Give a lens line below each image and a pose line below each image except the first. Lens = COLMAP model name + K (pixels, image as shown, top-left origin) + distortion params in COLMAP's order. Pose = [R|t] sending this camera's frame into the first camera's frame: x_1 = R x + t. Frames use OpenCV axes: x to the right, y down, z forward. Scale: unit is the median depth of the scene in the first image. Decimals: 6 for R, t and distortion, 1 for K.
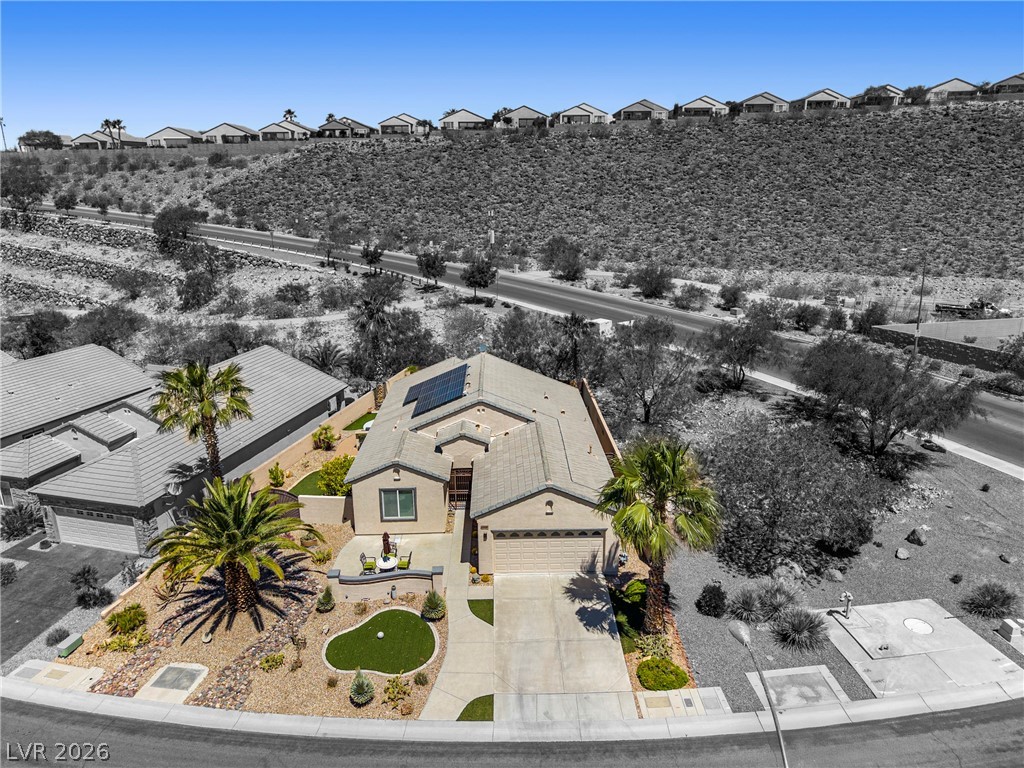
lens RADIAL K [[681.1, 0, 512.0], [0, 681.1, 384.0], [0, 0, 1]] dist [0.017598, -0.026279]
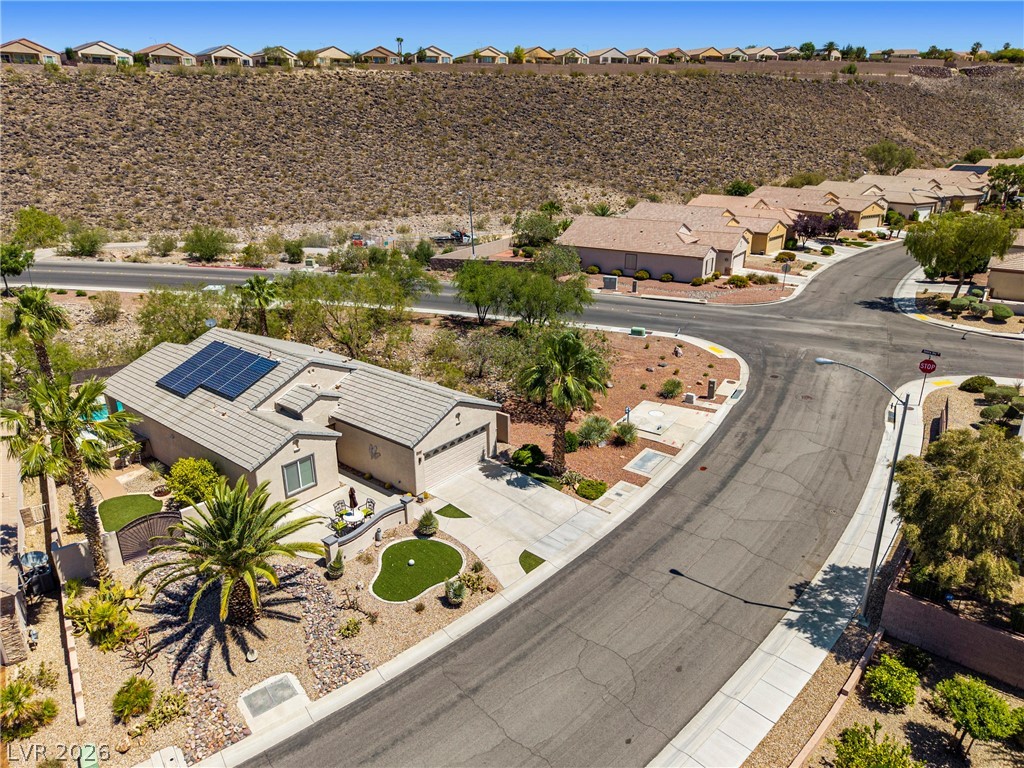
lens RADIAL K [[681.1, 0, 512.0], [0, 681.1, 384.0], [0, 0, 1]] dist [0.017598, -0.026279]
pose [[0.655693, -0.258288, 0.709475, -0.158245], [0.215498, 0.964601, 0.152005, -0.009132], [-0.723621, 0.053221, 0.688142, 0.020087]]
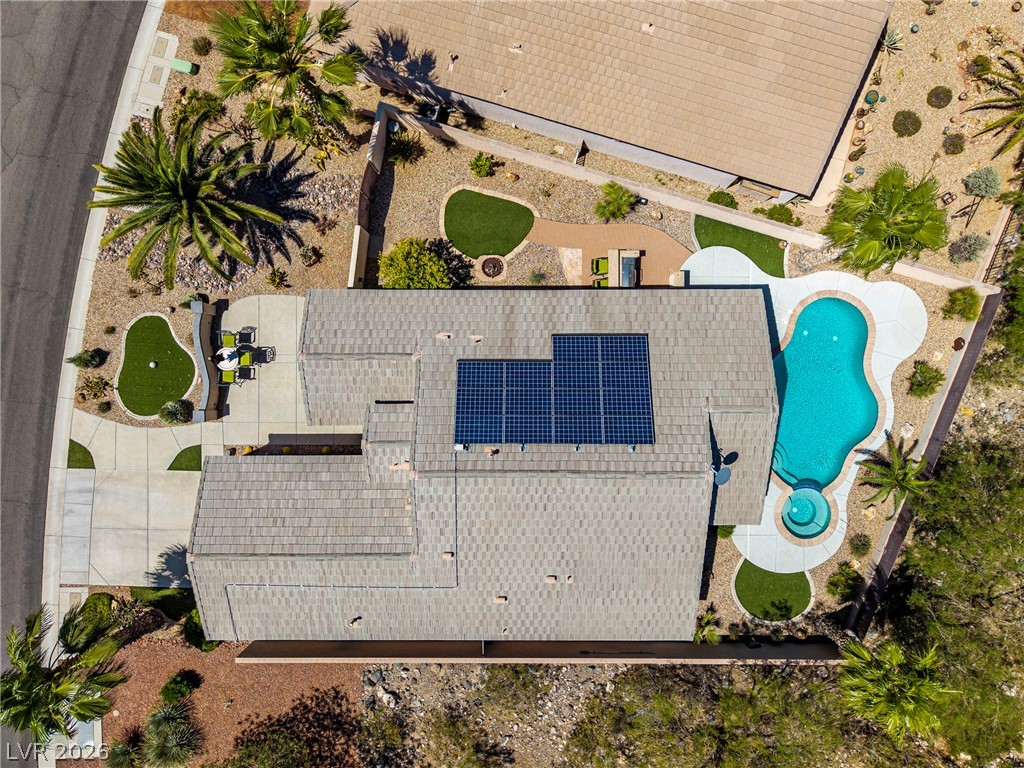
lens RADIAL K [[681.1, 0, 512.0], [0, 681.1, 384.0], [0, 0, 1]] dist [0.017598, -0.026279]
pose [[-0.023776, 0.999260, 0.030231, -0.041280], [-0.283679, -0.035740, 0.958253, -0.161315], [0.958624, 0.014207, 0.284319, 0.244555]]
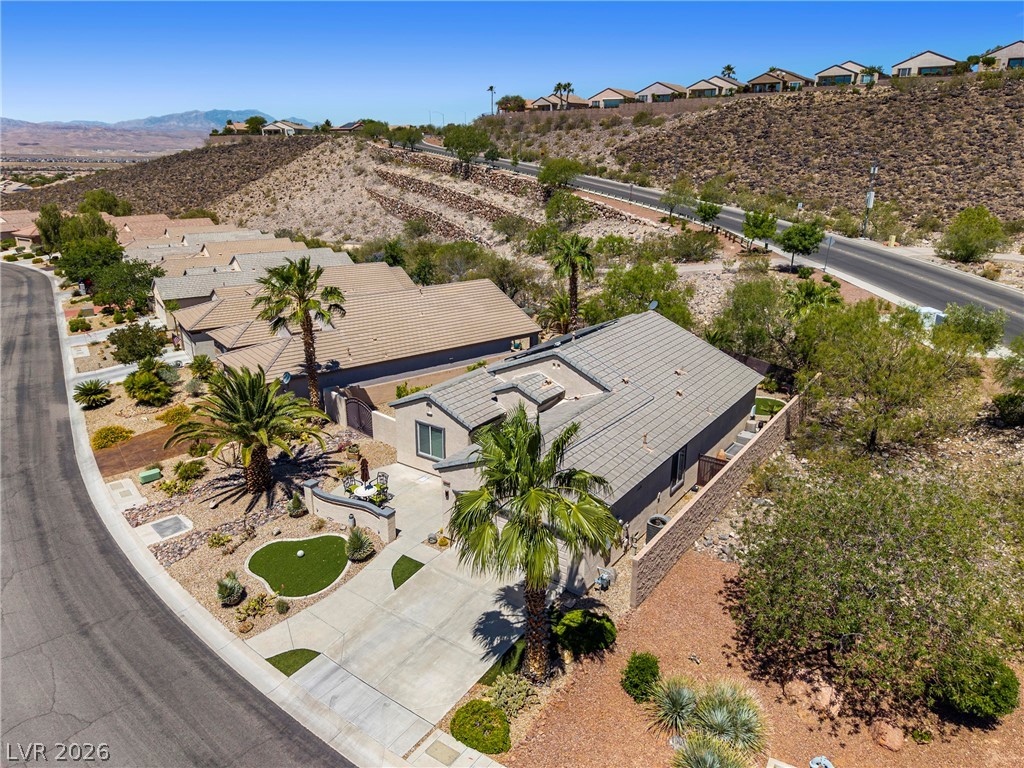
lens RADIAL K [[694.7, 0, 512.0], [0, 694.7, 384.0], [0, 0, 1]] dist [0.004293, -0.005236]
pose [[0.800011, 0.201639, -0.565087, 0.108326], [-0.182011, 0.979015, 0.091662, -0.001618], [0.571712, 0.029521, 0.819923, 0.071974]]
